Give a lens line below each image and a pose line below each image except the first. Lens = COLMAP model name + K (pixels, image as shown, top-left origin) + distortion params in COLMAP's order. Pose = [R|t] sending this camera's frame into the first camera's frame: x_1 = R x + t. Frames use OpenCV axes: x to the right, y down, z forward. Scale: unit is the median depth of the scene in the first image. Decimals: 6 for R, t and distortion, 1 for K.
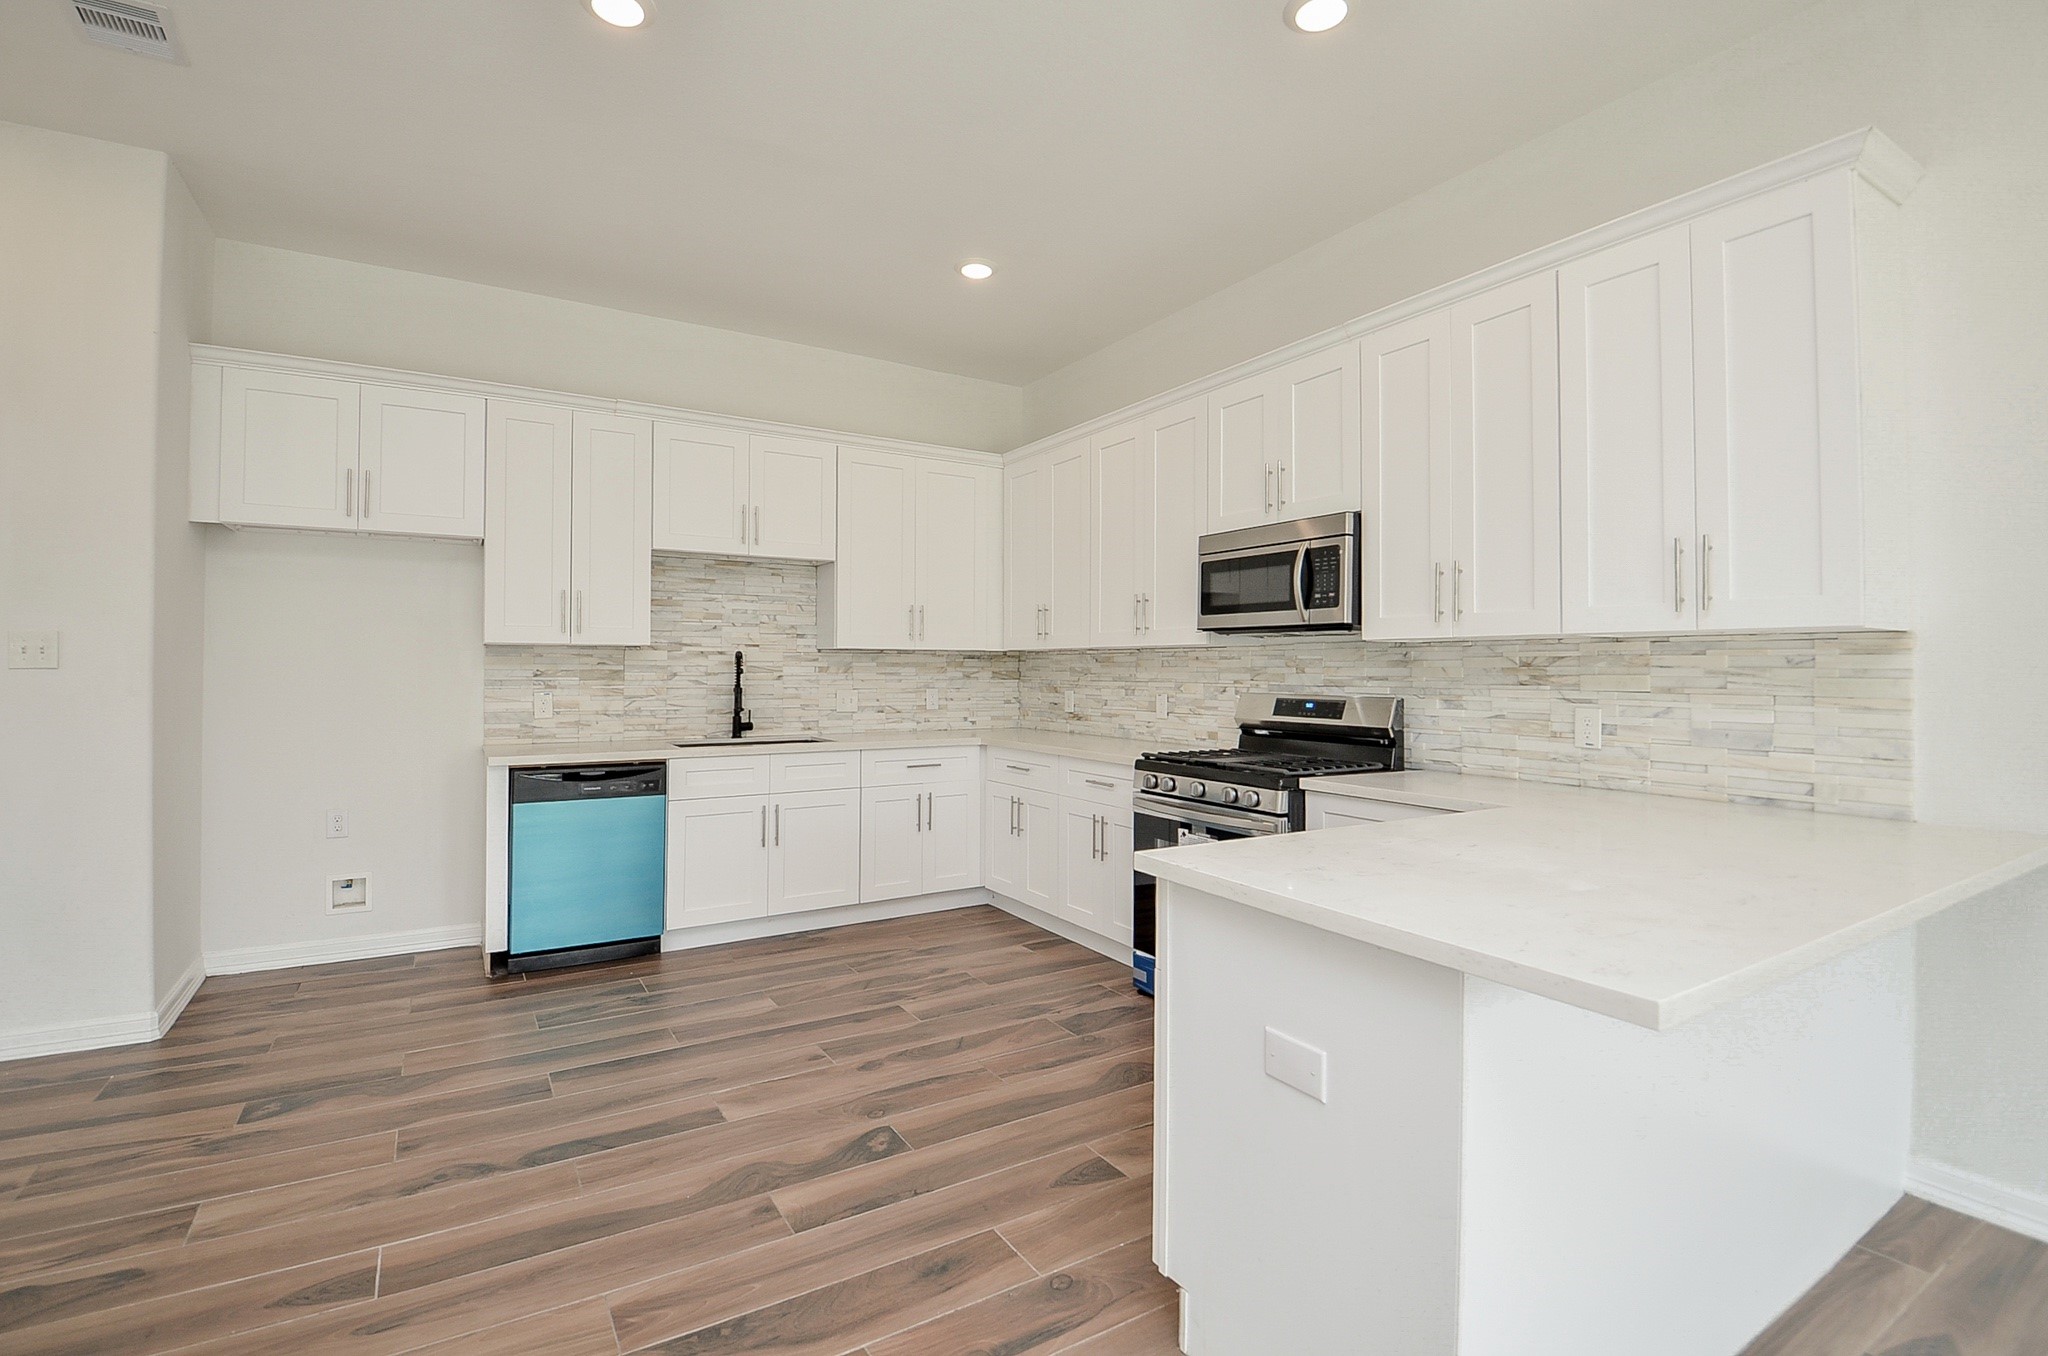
lens RADIAL K [[925.6, 0, 994.3], [0, 925.6, 649.1], [0, 0, 1]] dist [0.043692, -0.055921]
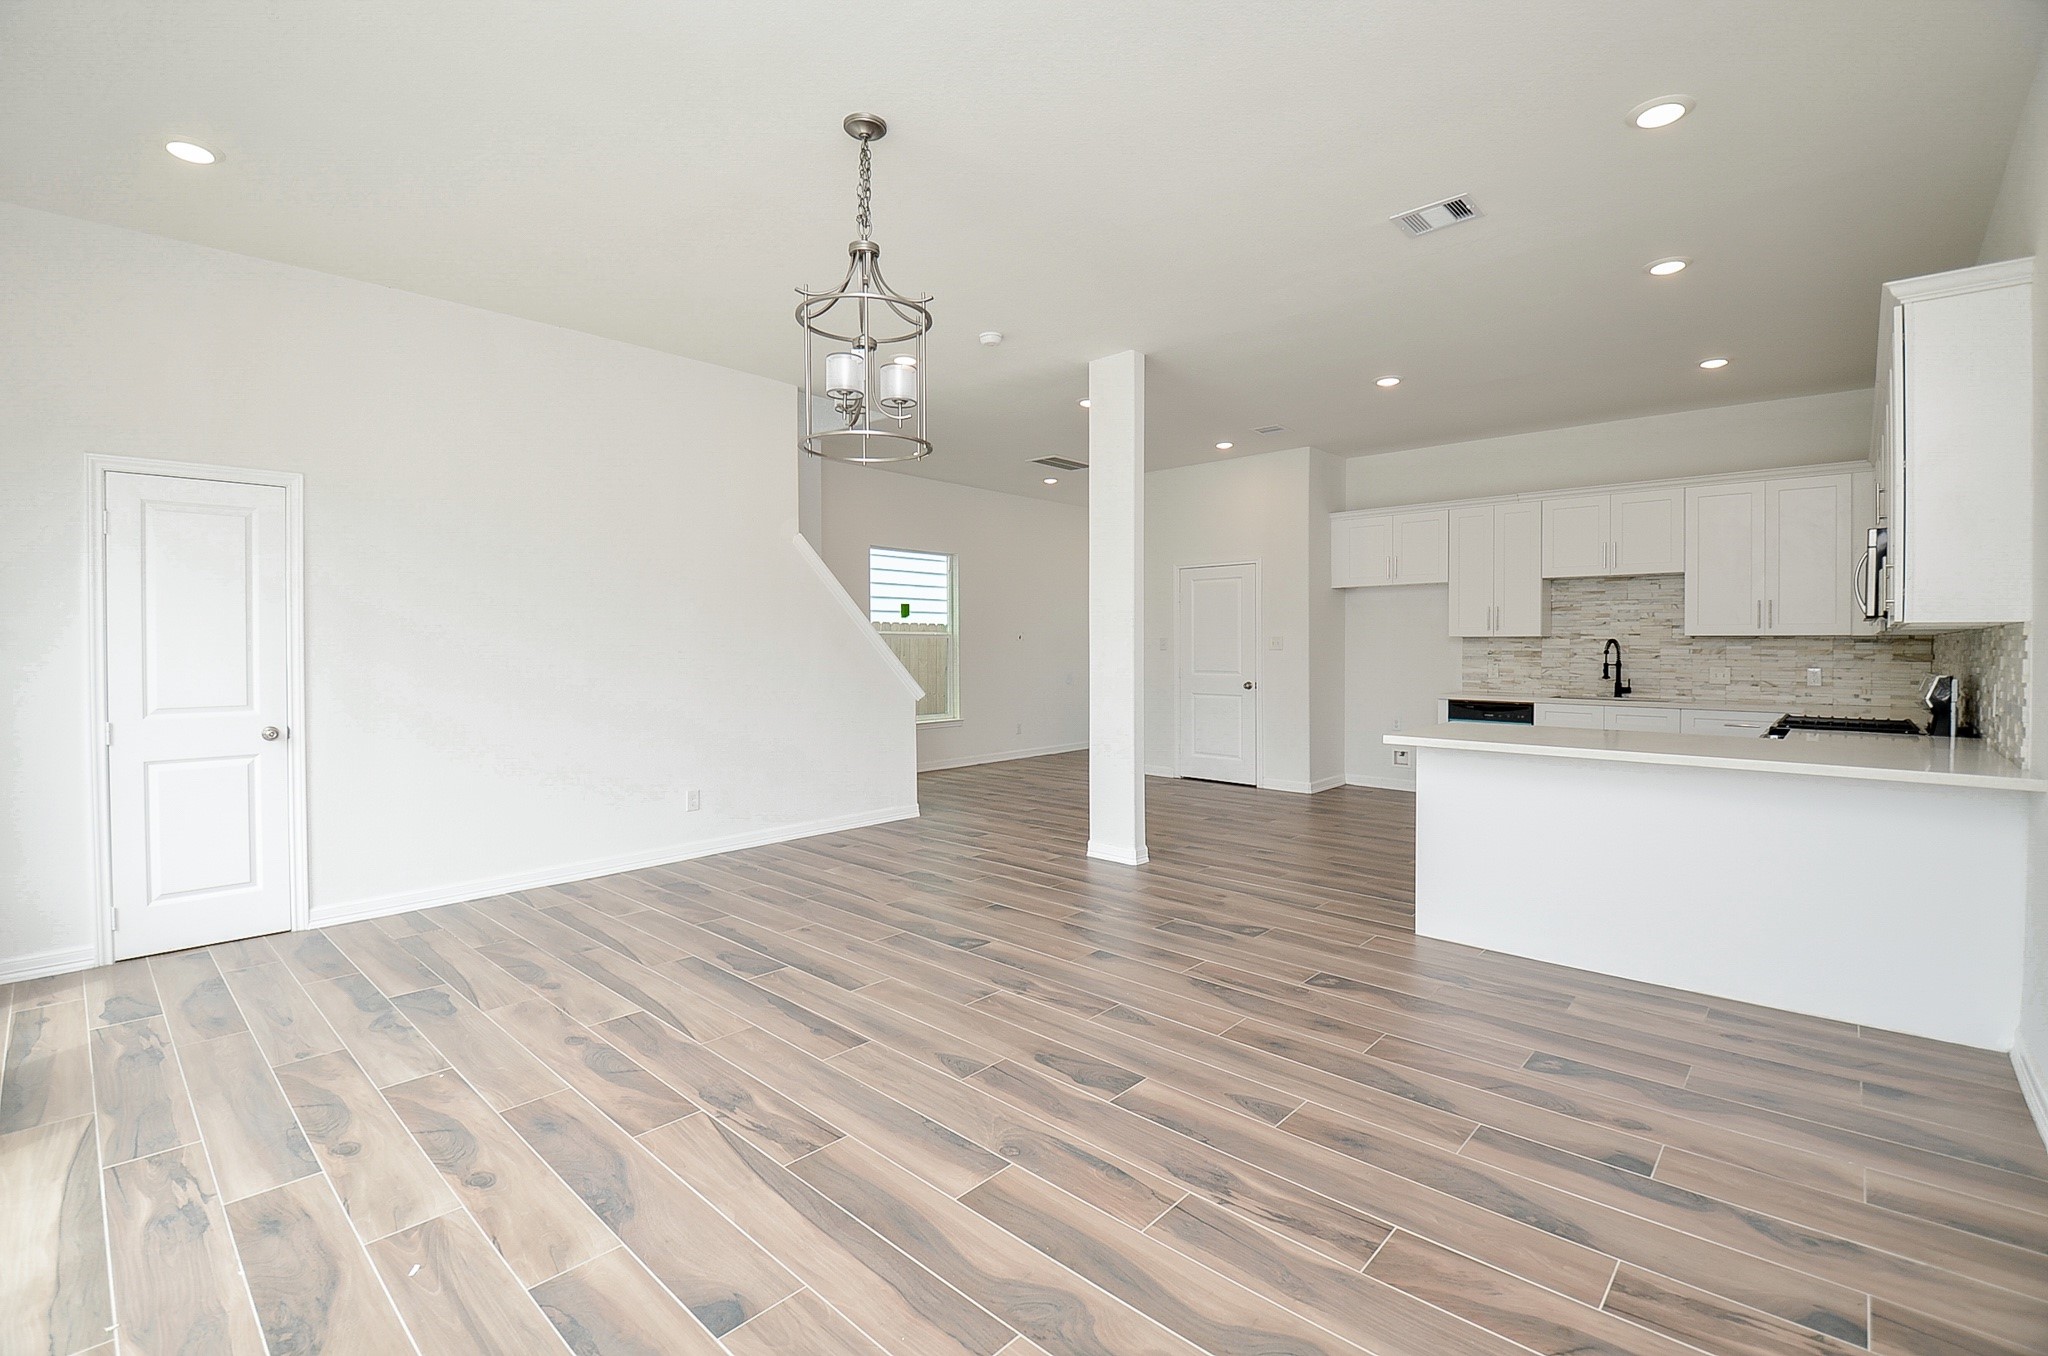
lens RADIAL K [[905.8, 0, 1019.8], [0, 905.8, 654.7], [0, 0, 1]] dist [0.016506, -0.028136]
pose [[0.290805, 0.008350, -0.956746, 0.979081], [0.018223, 0.999732, 0.014264, -0.011813], [0.956609, -0.021583, 0.290575, -0.390730]]
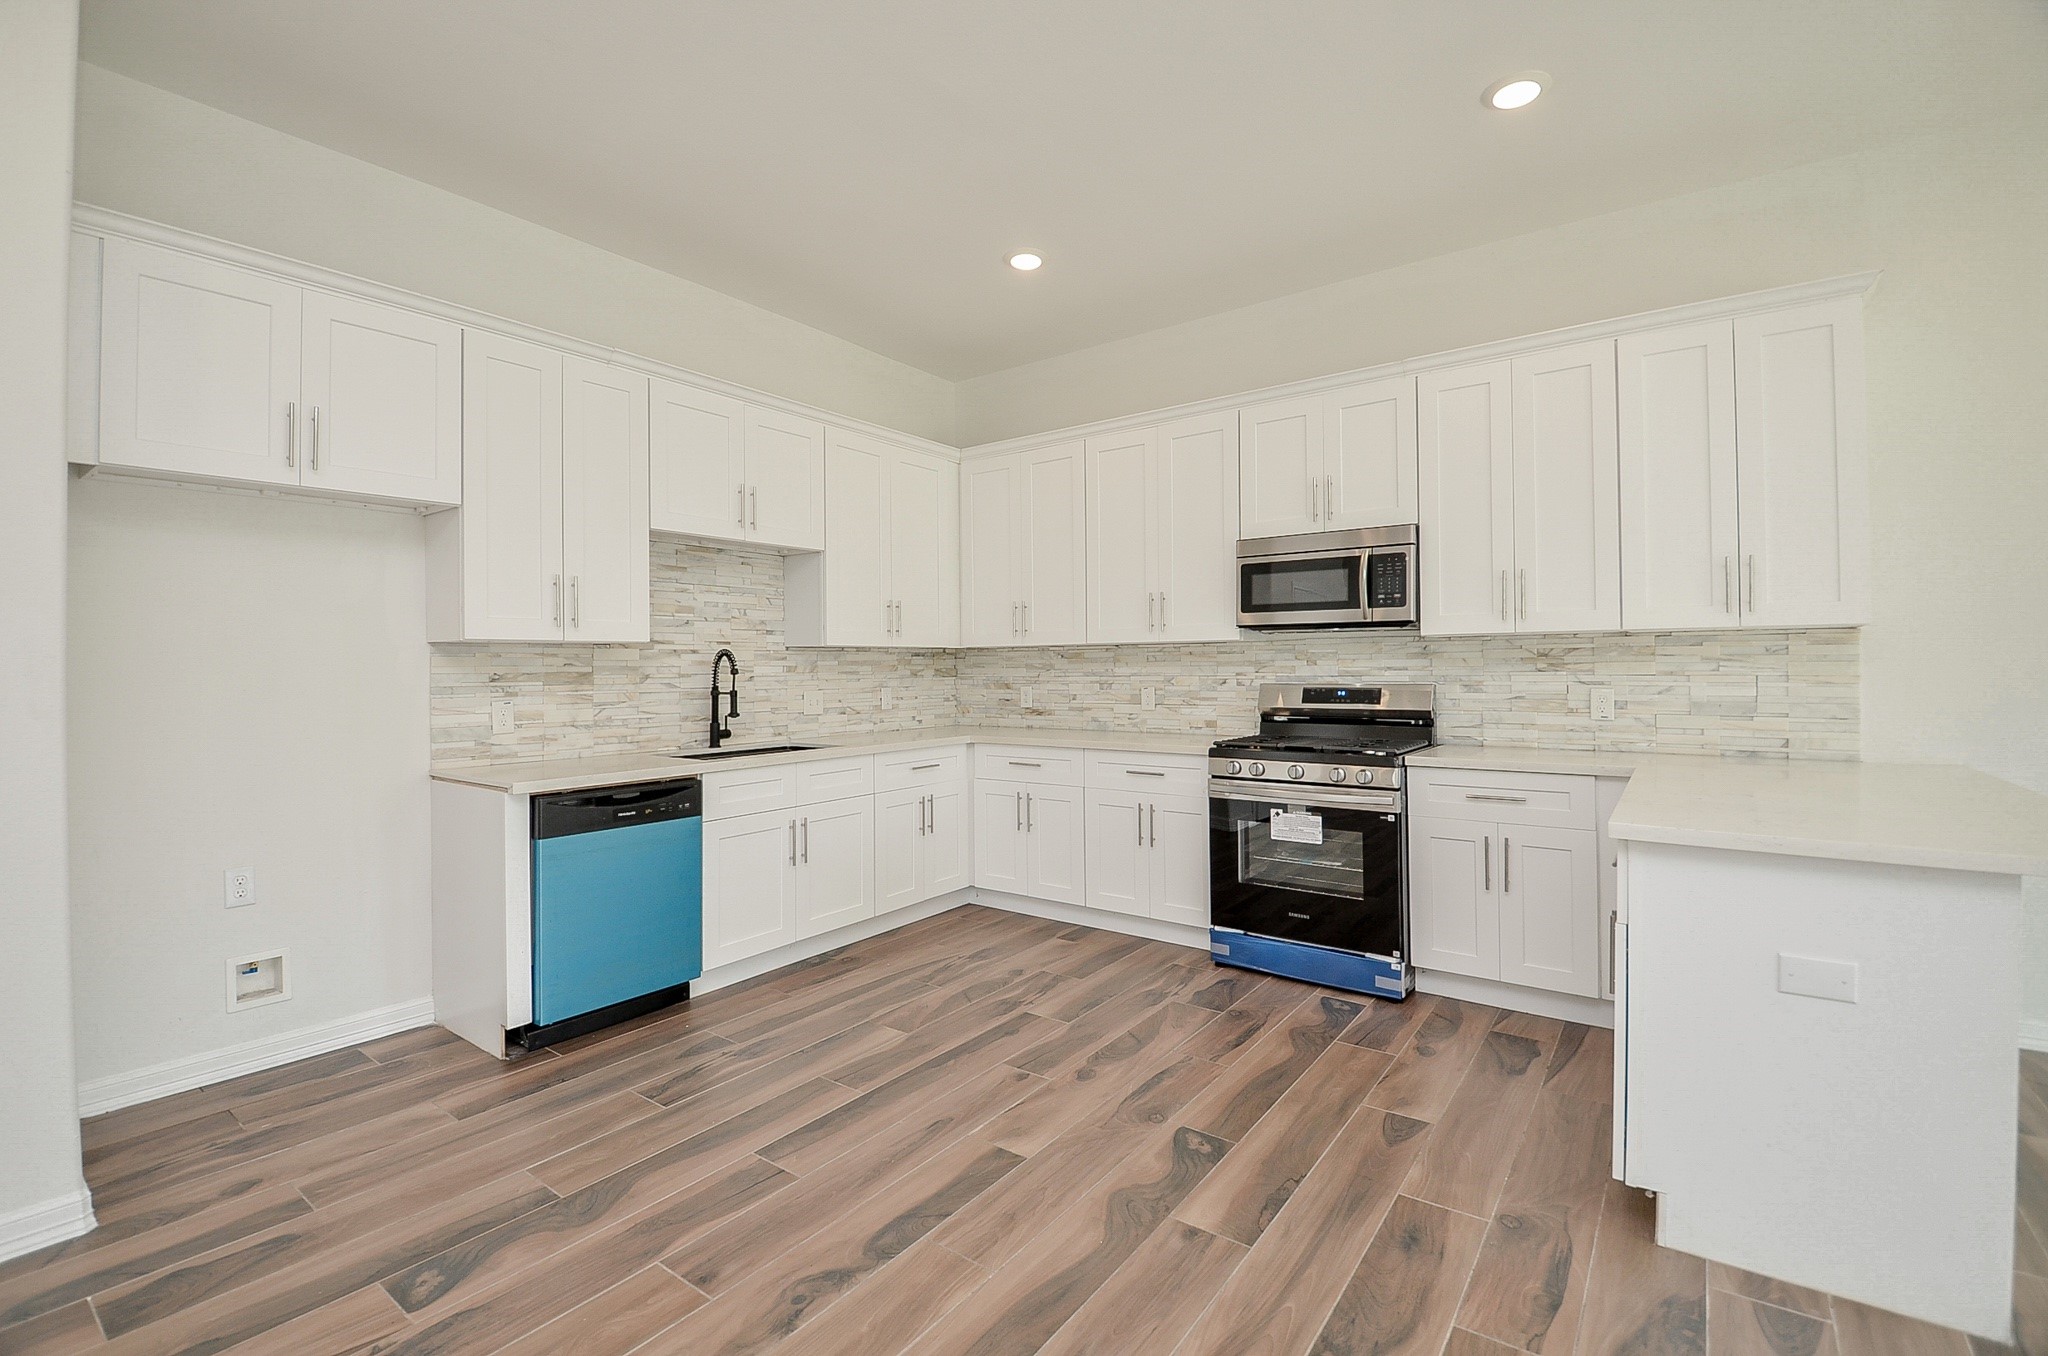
lens RADIAL K [[898.3, 0, 1007.6], [0, 898.3, 657.7], [0, 0, 1]] dist [0.033798, -0.045763]
pose [[0.925584, -0.009046, 0.378433, -0.405589], [0.005159, 0.999923, 0.011284, 0.002411], [-0.378506, -0.008492, 0.925560, 0.120300]]
